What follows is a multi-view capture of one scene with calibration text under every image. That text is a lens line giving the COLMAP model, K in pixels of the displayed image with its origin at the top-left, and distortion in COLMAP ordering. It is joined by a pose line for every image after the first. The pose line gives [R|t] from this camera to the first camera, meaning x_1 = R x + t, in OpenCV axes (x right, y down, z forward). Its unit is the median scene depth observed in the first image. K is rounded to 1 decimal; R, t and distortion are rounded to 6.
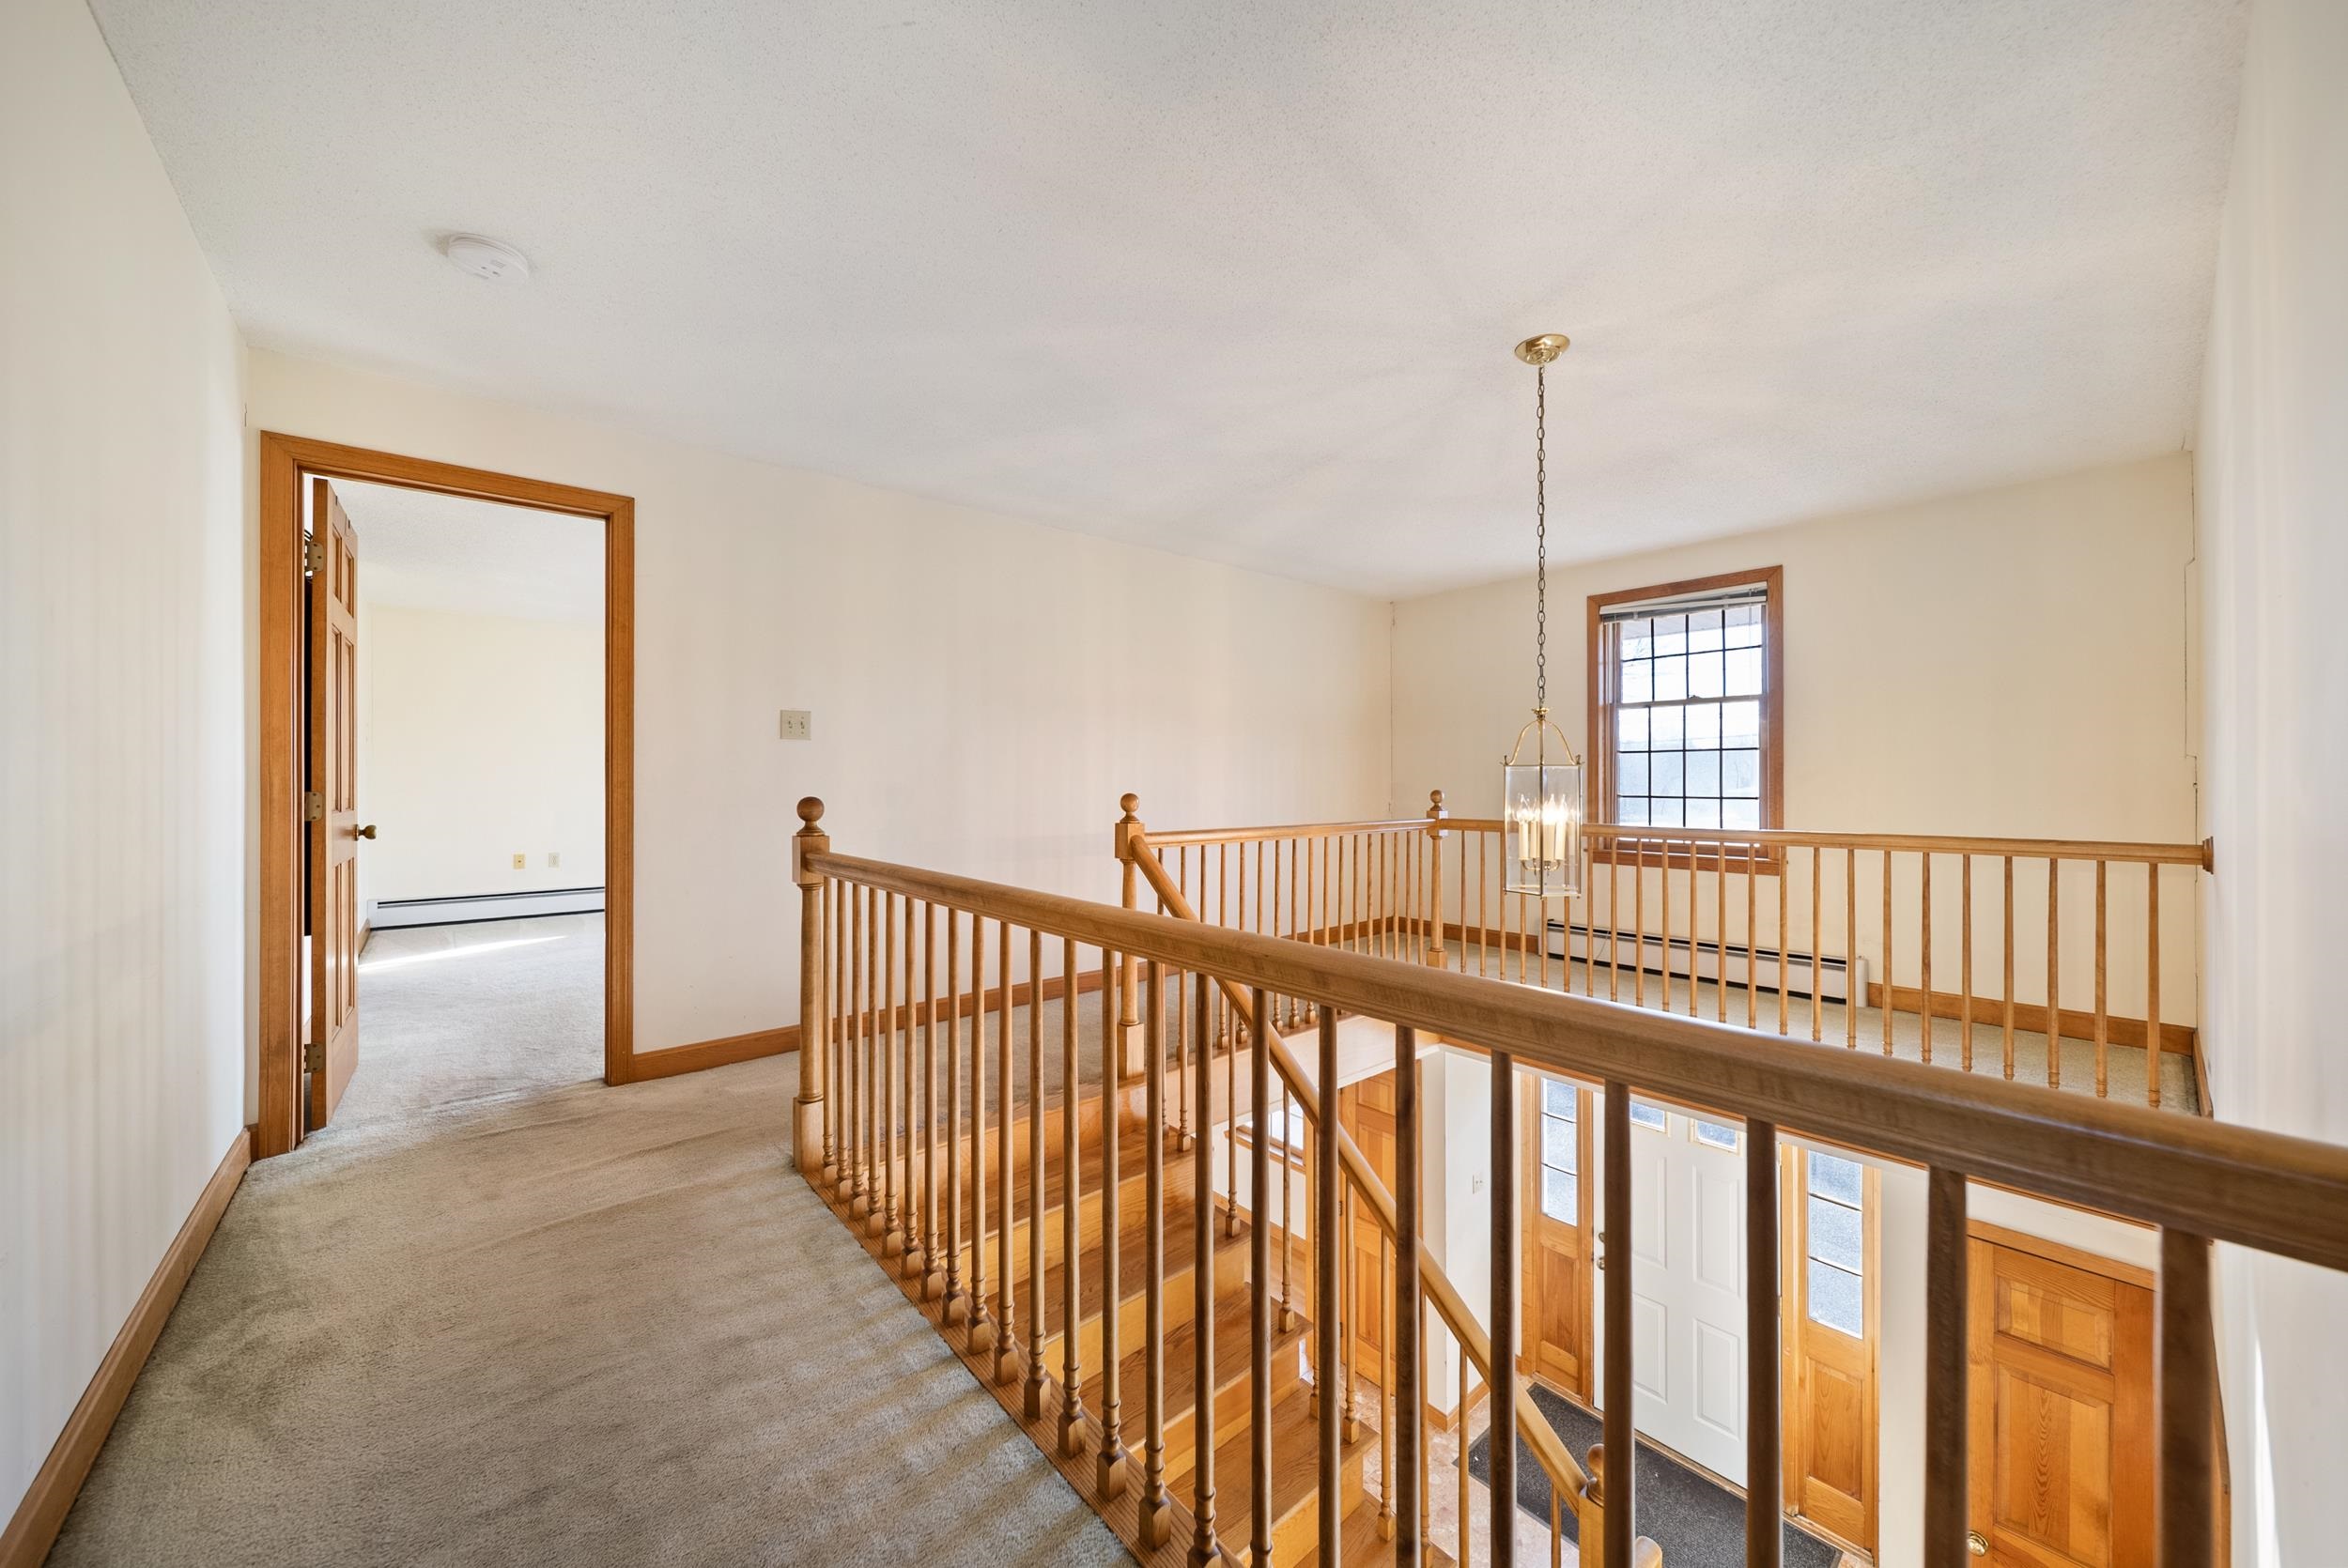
lens RADIAL K [[840.0, 0, 1179.0], [0, 840.0, 787.2], [0, 0, 1]] dist [-0.002354, -0.000260]
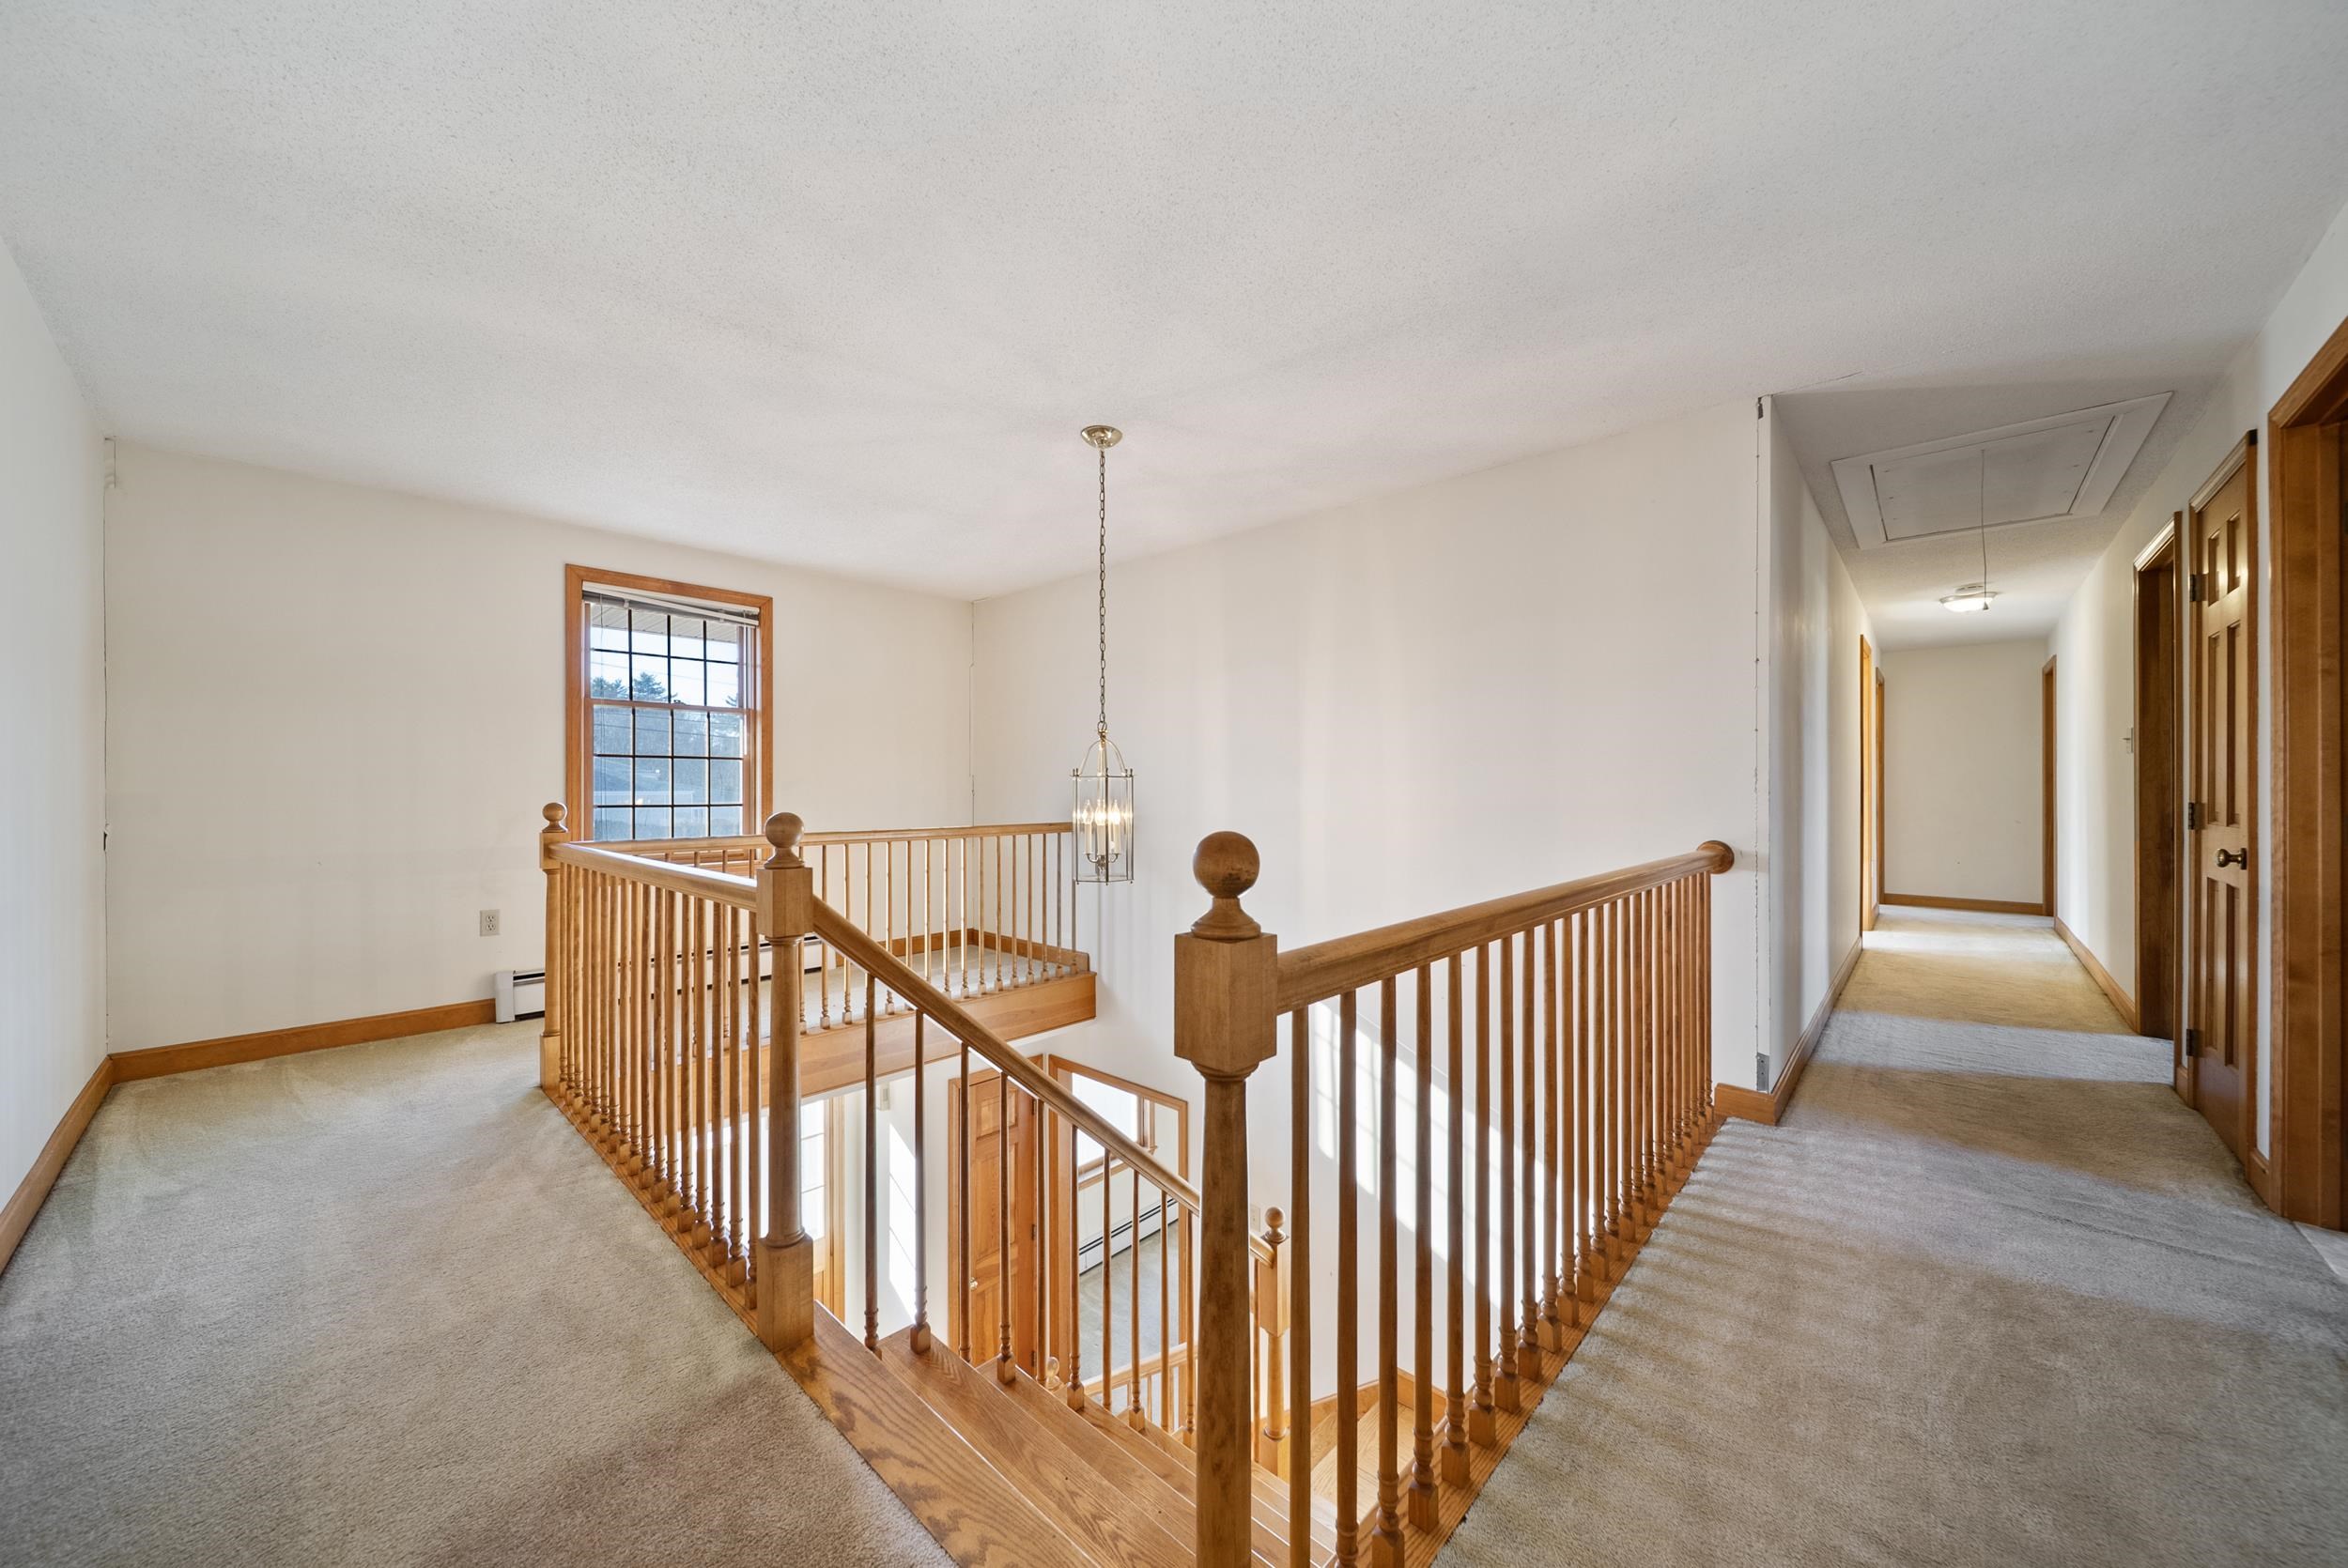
lens RADIAL K [[840.0, 0, 1179.0], [0, 840.0, 787.2], [0, 0, 1]] dist [-0.002354, -0.000260]
pose [[-0.116450, 0.002672, 0.993193, -0.450652], [0.008603, 0.999962, -0.001682, -0.003055], [-0.993159, 0.008349, -0.116468, 0.574455]]
